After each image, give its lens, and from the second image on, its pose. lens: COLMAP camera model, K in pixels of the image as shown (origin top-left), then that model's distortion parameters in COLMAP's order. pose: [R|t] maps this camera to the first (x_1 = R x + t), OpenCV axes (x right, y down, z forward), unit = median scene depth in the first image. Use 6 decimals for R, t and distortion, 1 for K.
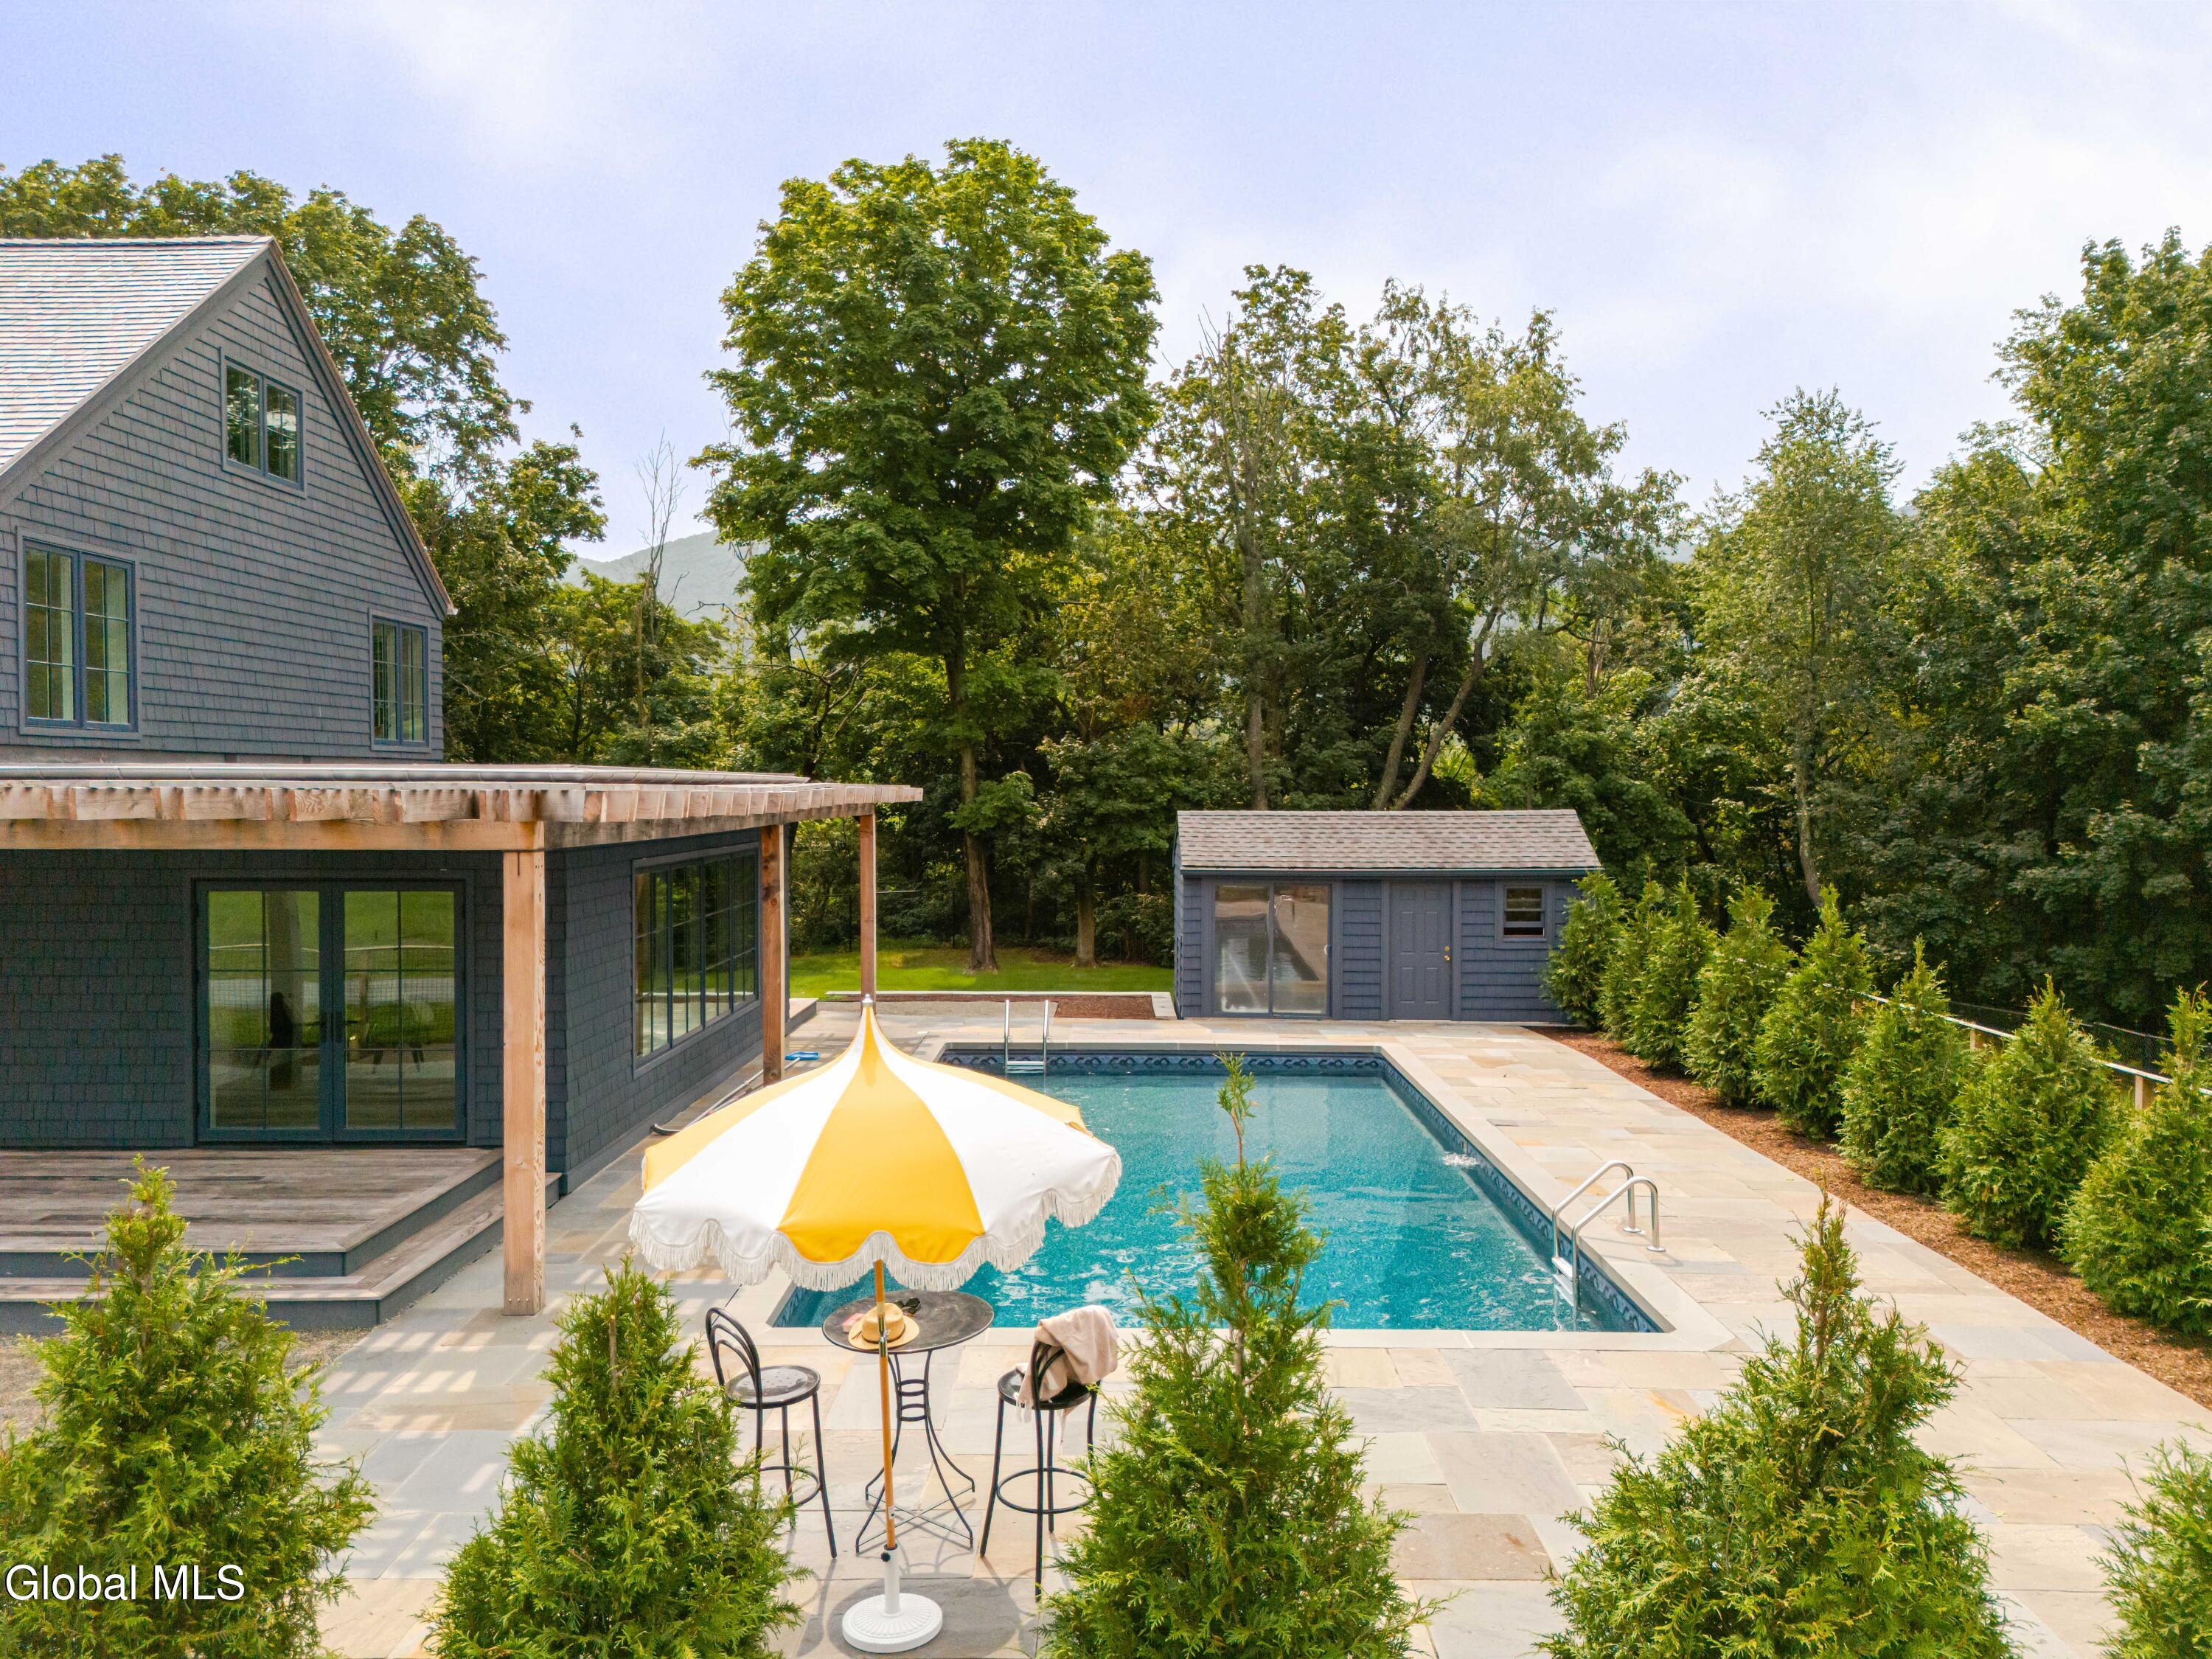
lens RADIAL K [[1684.2, 0, 1106.0], [0, 1684.2, 829.5], [0, 0, 1]] dist [0.004761, 0.002884]
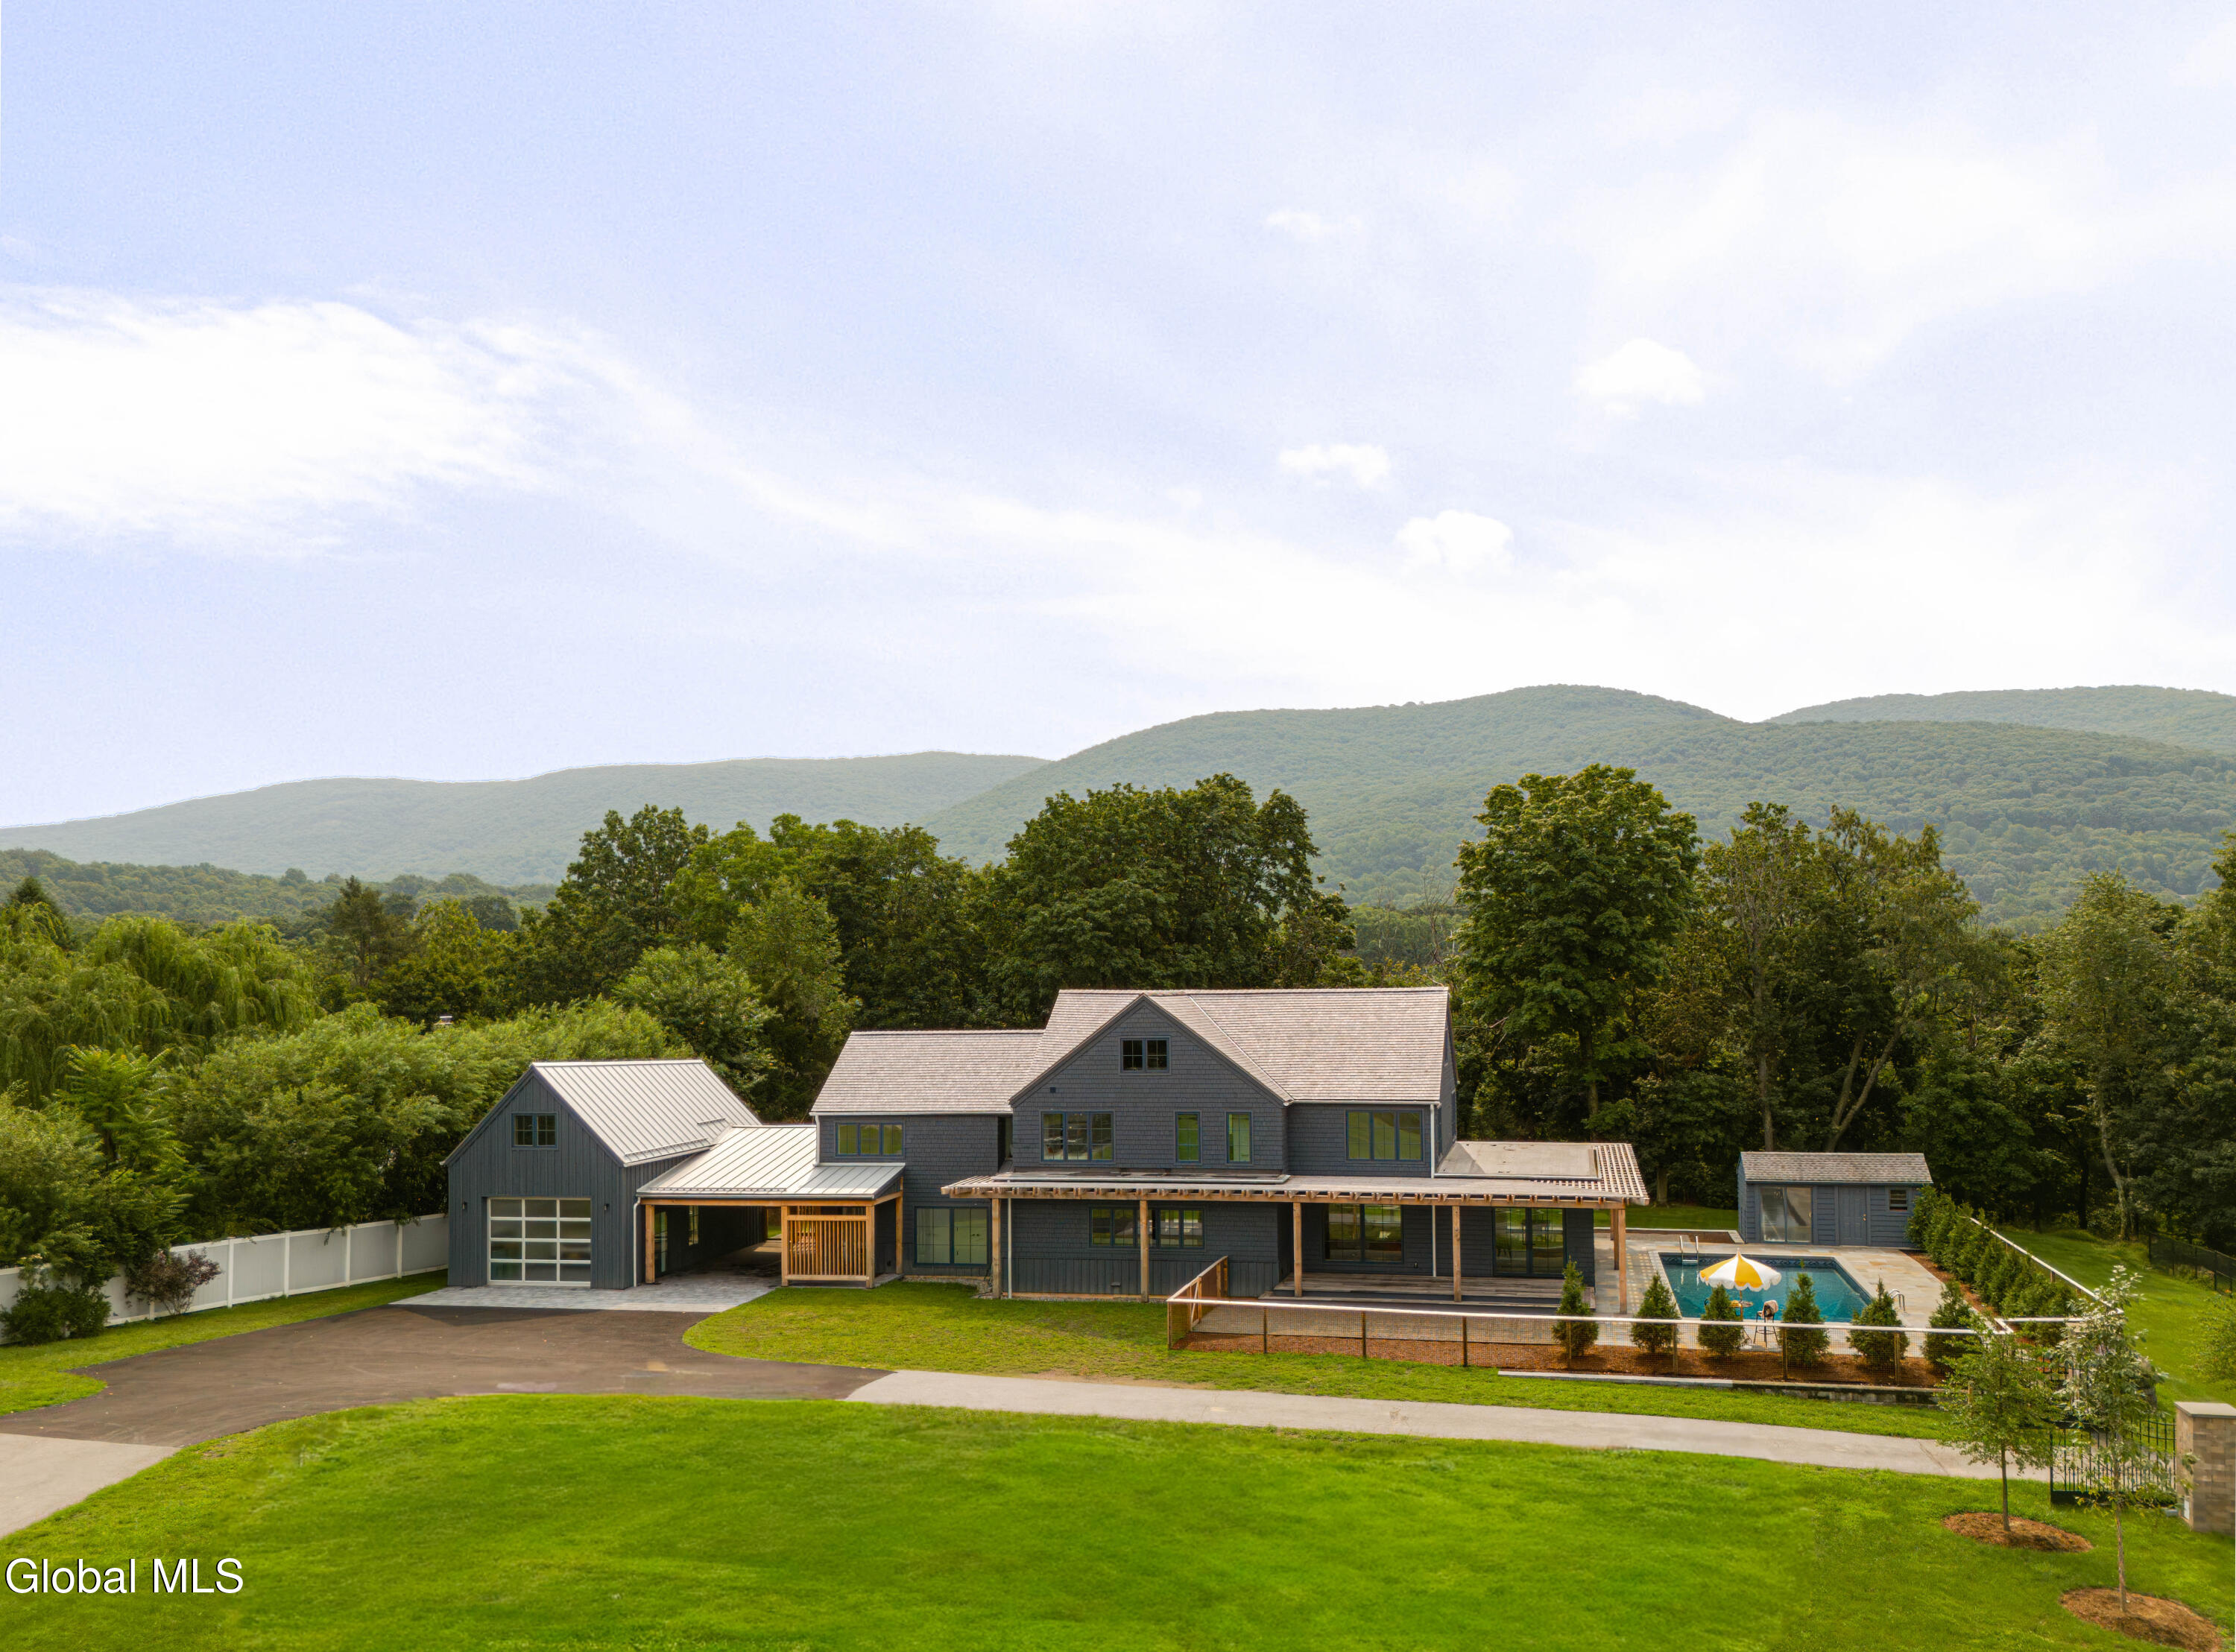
lens RADIAL K [[1915.1, 0, 1118.6], [0, 1915.1, 890.4], [0, 0, 1]] dist [0.001523, 0.003894]
pose [[0.977913, -0.020503, -0.208005, -0.151595], [0.009185, 0.998431, -0.055230, -0.147943], [0.208811, 0.052099, 0.976567, -1.124157]]
